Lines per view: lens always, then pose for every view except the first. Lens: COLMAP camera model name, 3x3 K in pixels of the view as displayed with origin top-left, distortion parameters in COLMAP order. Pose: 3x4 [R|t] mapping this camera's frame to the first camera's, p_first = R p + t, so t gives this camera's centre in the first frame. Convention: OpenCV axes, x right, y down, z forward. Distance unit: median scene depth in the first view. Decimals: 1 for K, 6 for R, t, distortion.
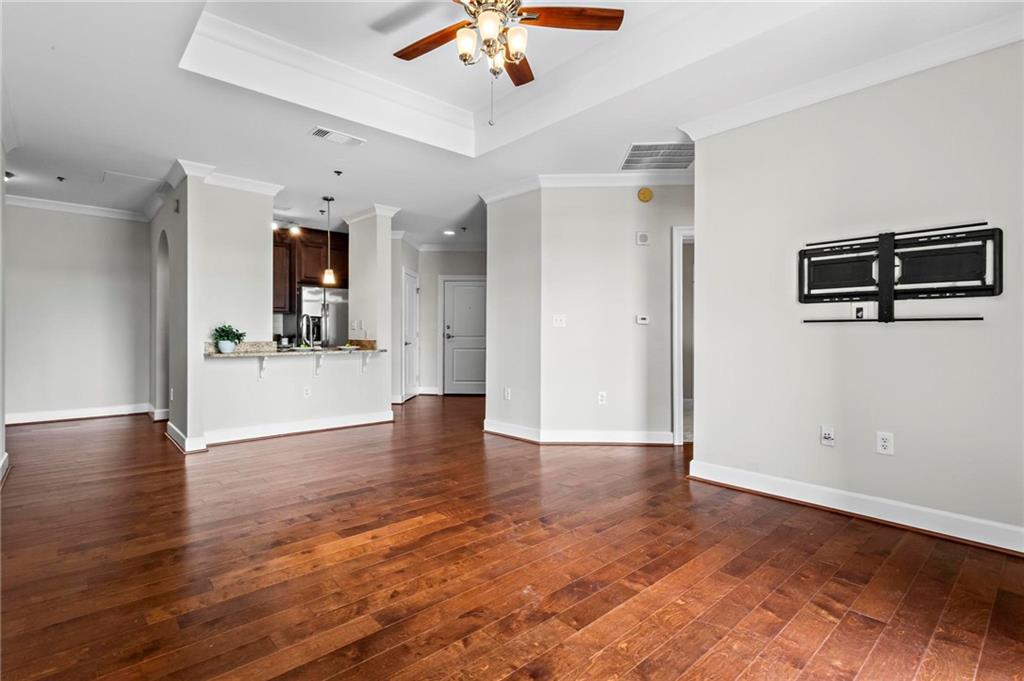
lens RADIAL K [[487.4, 0, 515.5], [0, 487.4, 333.5], [0, 0, 1]] dist [-0.000107, 0.001086]
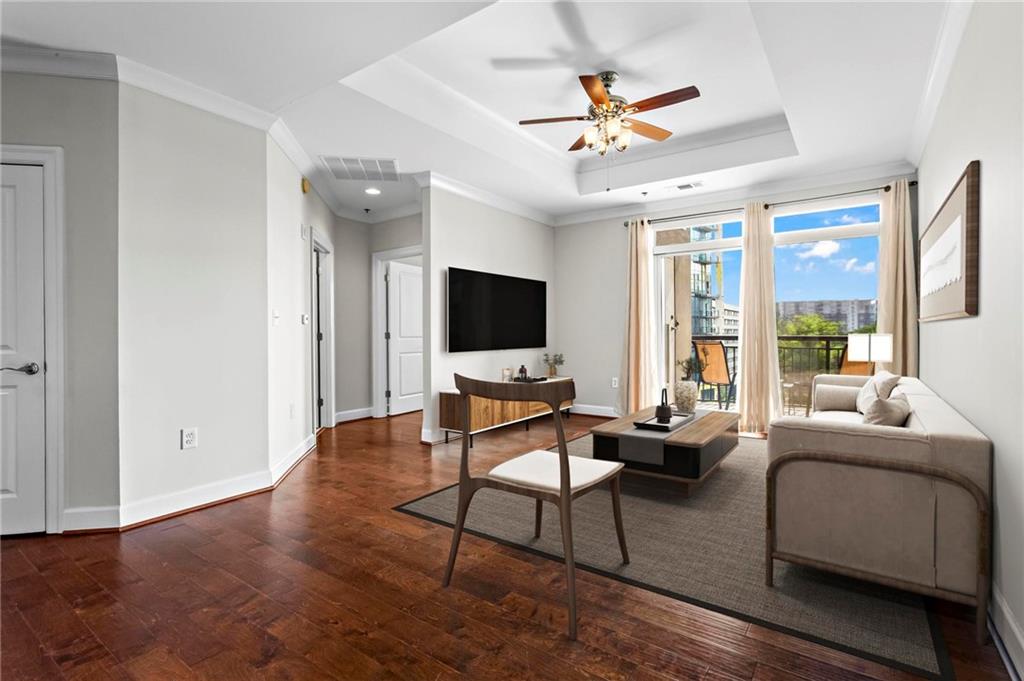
lens RADIAL K [[487.4, 0, 515.5], [0, 487.4, 334.2], [0, 0, 1]] dist [-0.000107, 0.001086]
pose [[-0.211543, 0.000057, 0.977369, -0.604000], [0.010590, 0.999941, 0.002234, 0.000948], [-0.977311, 0.010823, -0.211532, 0.670412]]
